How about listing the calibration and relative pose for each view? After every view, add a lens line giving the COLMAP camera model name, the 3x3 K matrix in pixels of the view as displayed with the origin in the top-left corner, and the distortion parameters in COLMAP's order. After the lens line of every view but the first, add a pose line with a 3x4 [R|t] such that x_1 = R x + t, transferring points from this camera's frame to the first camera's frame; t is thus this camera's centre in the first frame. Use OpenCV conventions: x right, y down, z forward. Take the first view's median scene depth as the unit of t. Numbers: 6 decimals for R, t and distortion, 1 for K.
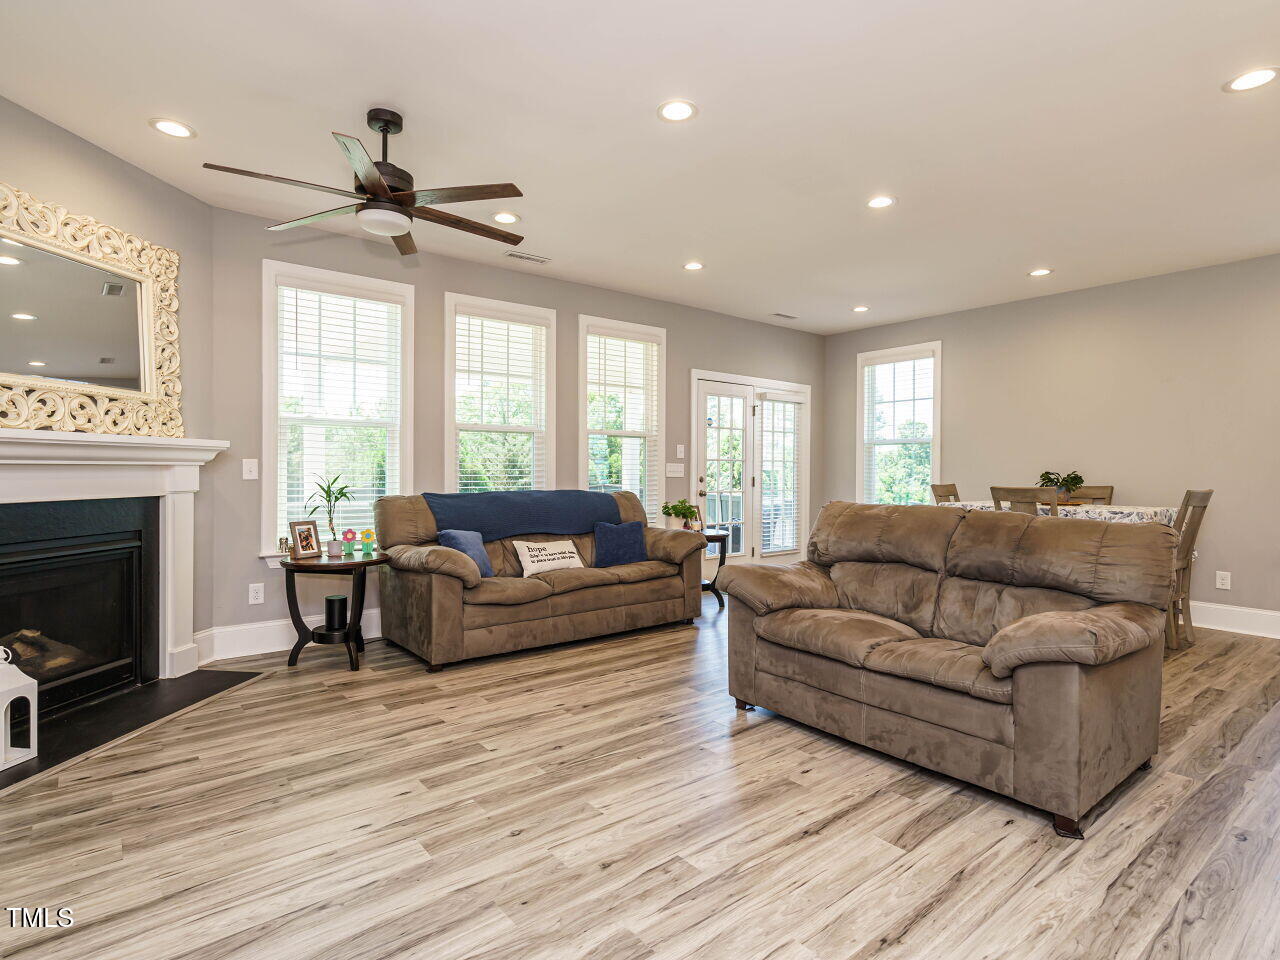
lens RADIAL K [[660.2, 0, 645.4], [0, 660.2, 477.7], [0, 0, 1]] dist [-0.004767, 0.000588]
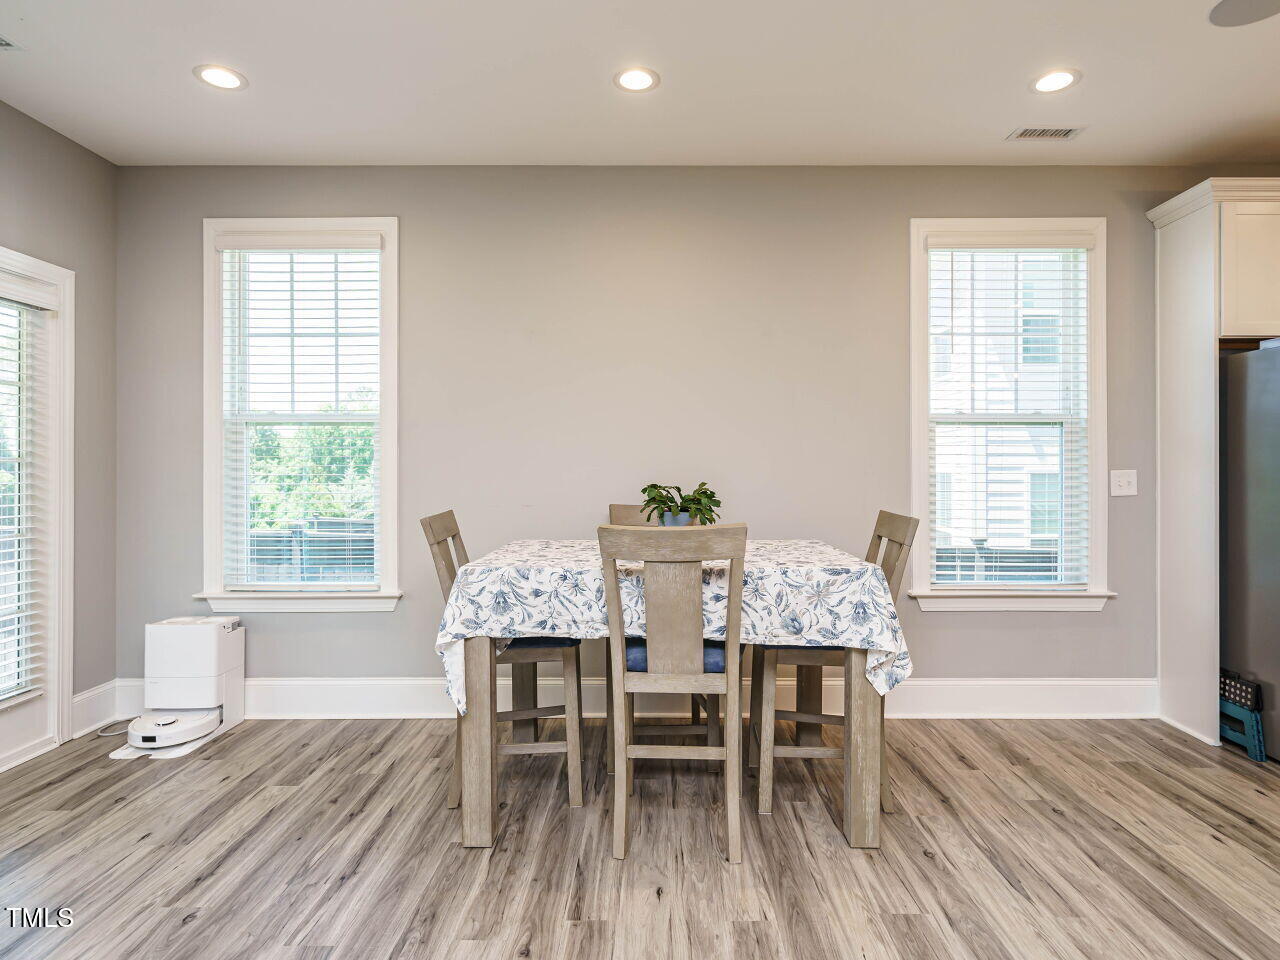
lens RADIAL K [[716.0, 0, 648.7], [0, 716.0, 470.0], [0, 0, 1]] dist [-0.005103, 0.005617]
pose [[0.625319, -0.010474, 0.780299, 0.137526], [0.014898, 0.999888, 0.001483, -0.015135], [-0.780227, 0.010697, 0.625405, 0.490926]]
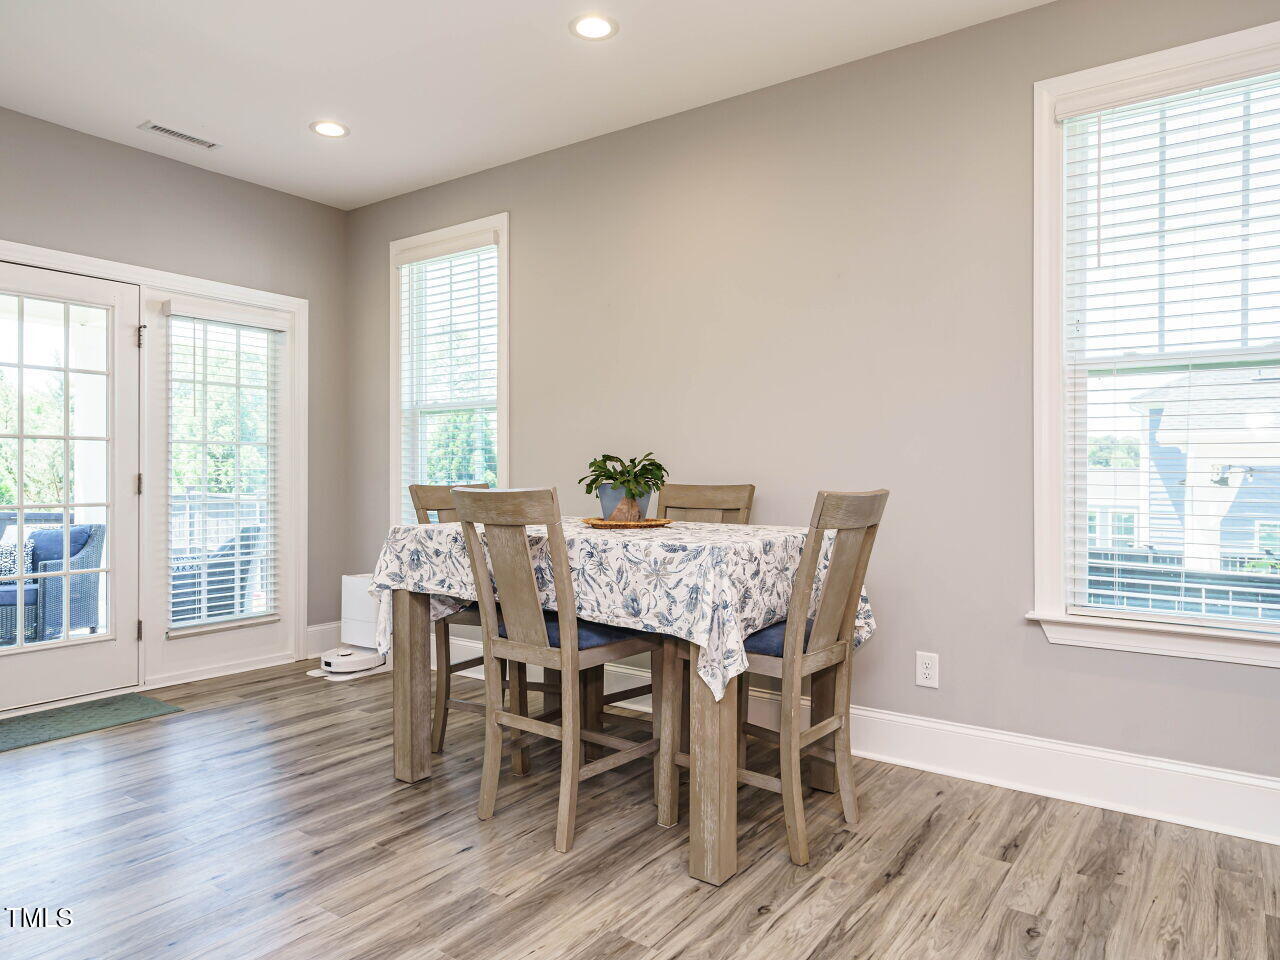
lens RADIAL K [[832.8, 0, 643.9], [0, 832.8, 476.0], [0, 0, 1]] dist [0.004488, -0.001536]
pose [[0.960899, -0.006827, 0.276816, 0.348211], [0.008676, 0.999947, -0.005456, 0.006821], [-0.276764, 0.007645, 0.960908, 0.315739]]
